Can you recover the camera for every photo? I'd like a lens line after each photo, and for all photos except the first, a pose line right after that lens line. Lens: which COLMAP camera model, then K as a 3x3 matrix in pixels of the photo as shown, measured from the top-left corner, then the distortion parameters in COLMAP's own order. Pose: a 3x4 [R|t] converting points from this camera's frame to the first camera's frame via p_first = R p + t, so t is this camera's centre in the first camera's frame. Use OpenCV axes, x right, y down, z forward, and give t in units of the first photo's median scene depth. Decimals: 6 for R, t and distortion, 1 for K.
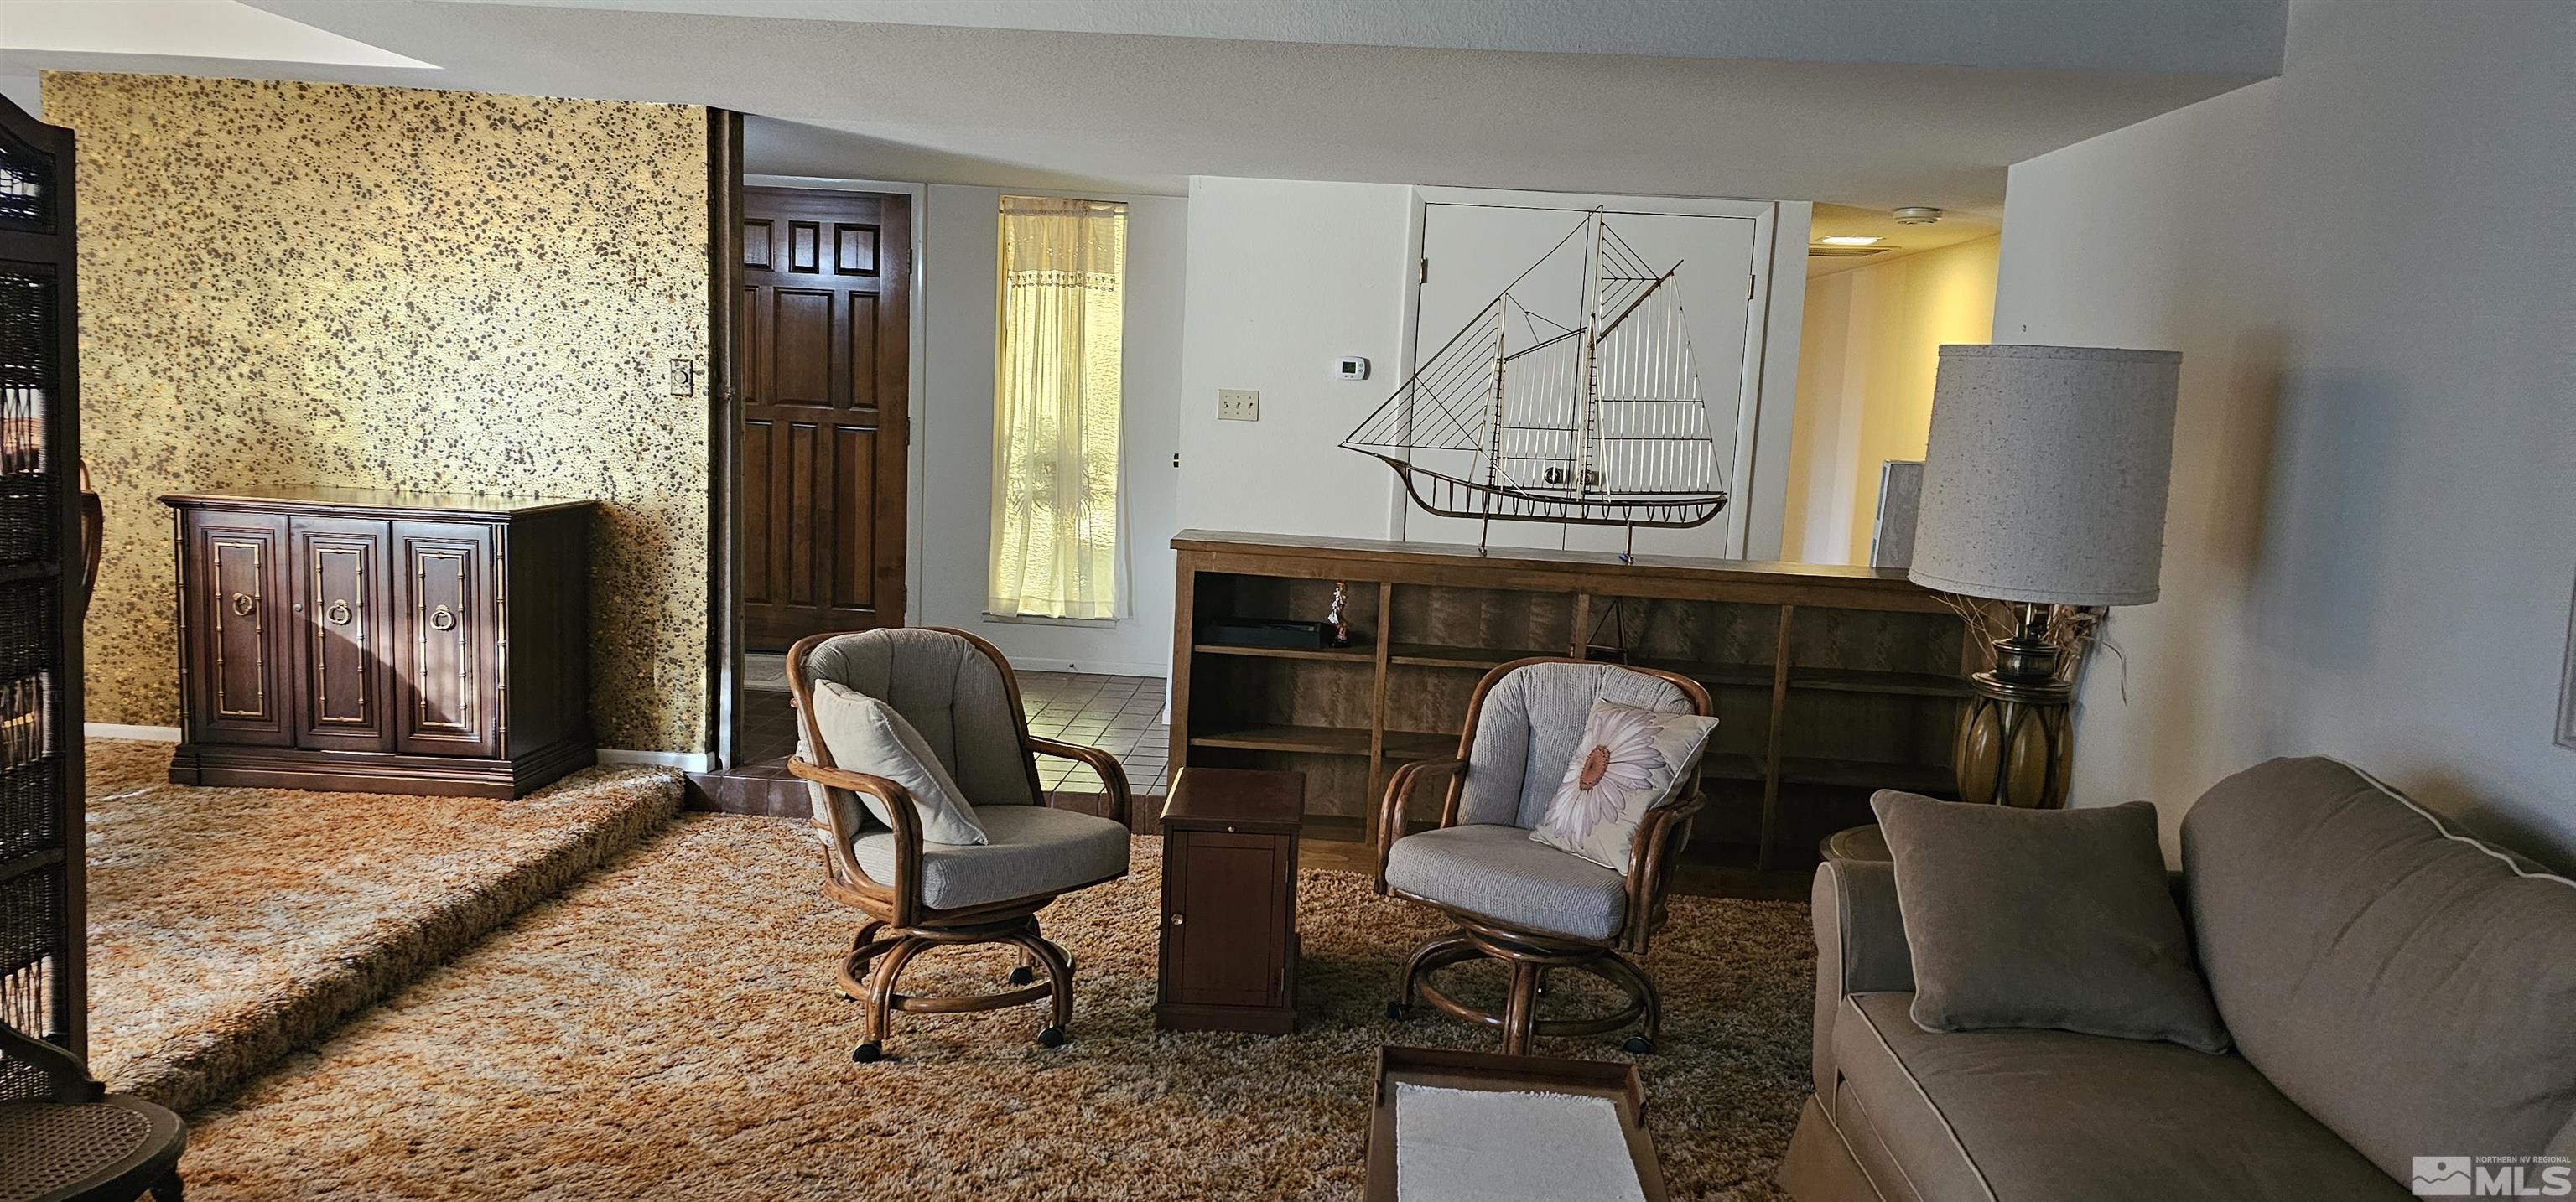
lens RADIAL K [[1688.7, 0, 1339.5], [0, 1688.7, 594.8], [0, 0, 1]] dist [0.124688, -0.210966]
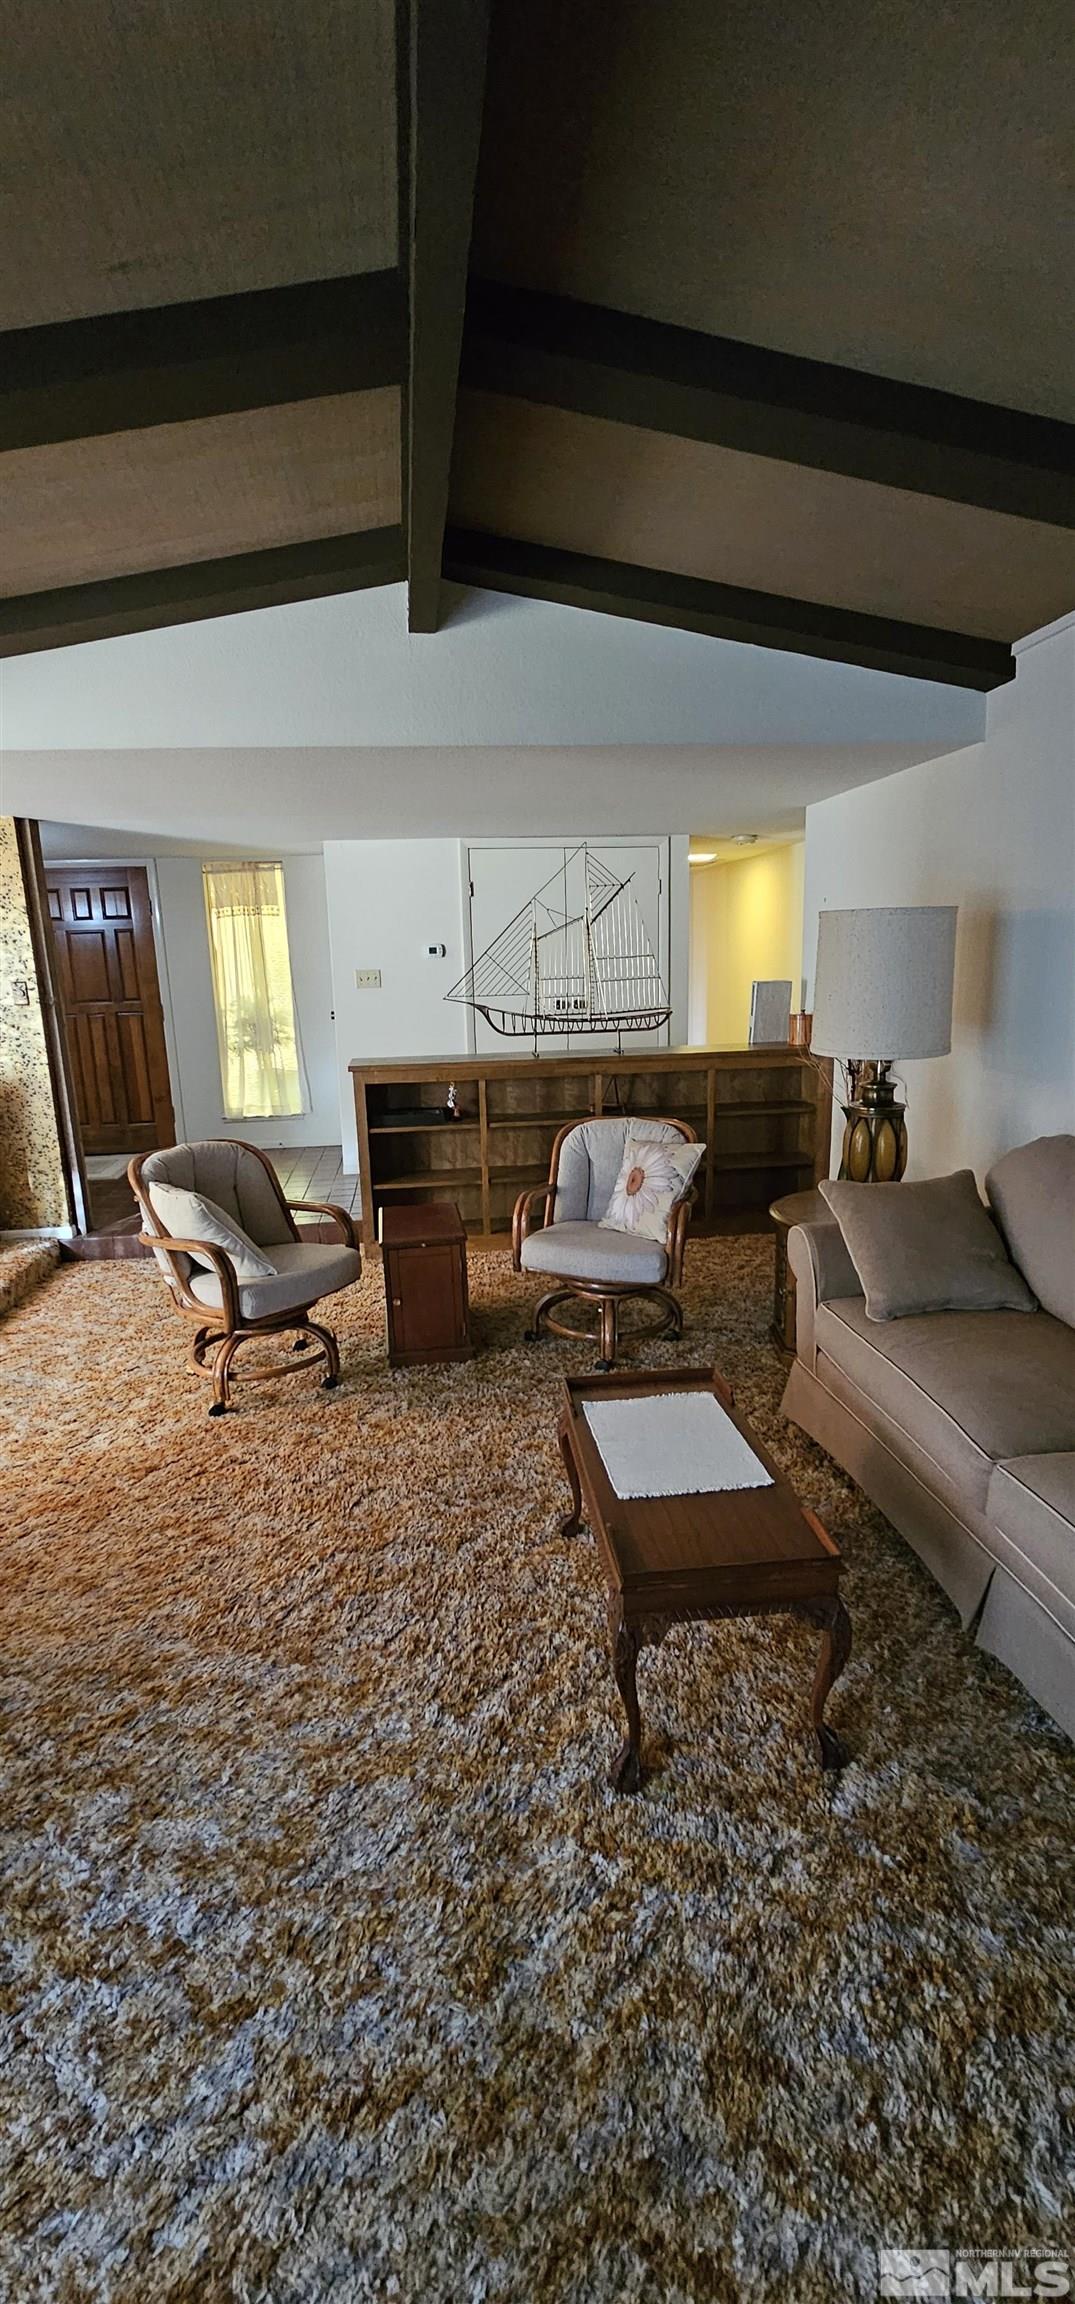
lens RADIAL K [[931.6, 0, 537.5], [0, 931.6, 1152.0], [0, 0, 1]] dist [-0.000968, -0.000068]
pose [[0.984763, -0.109284, 0.135273, -0.062947], [0.097386, 0.991016, 0.091670, -0.019292], [-0.144076, -0.077100, 0.986559, 0.100611]]
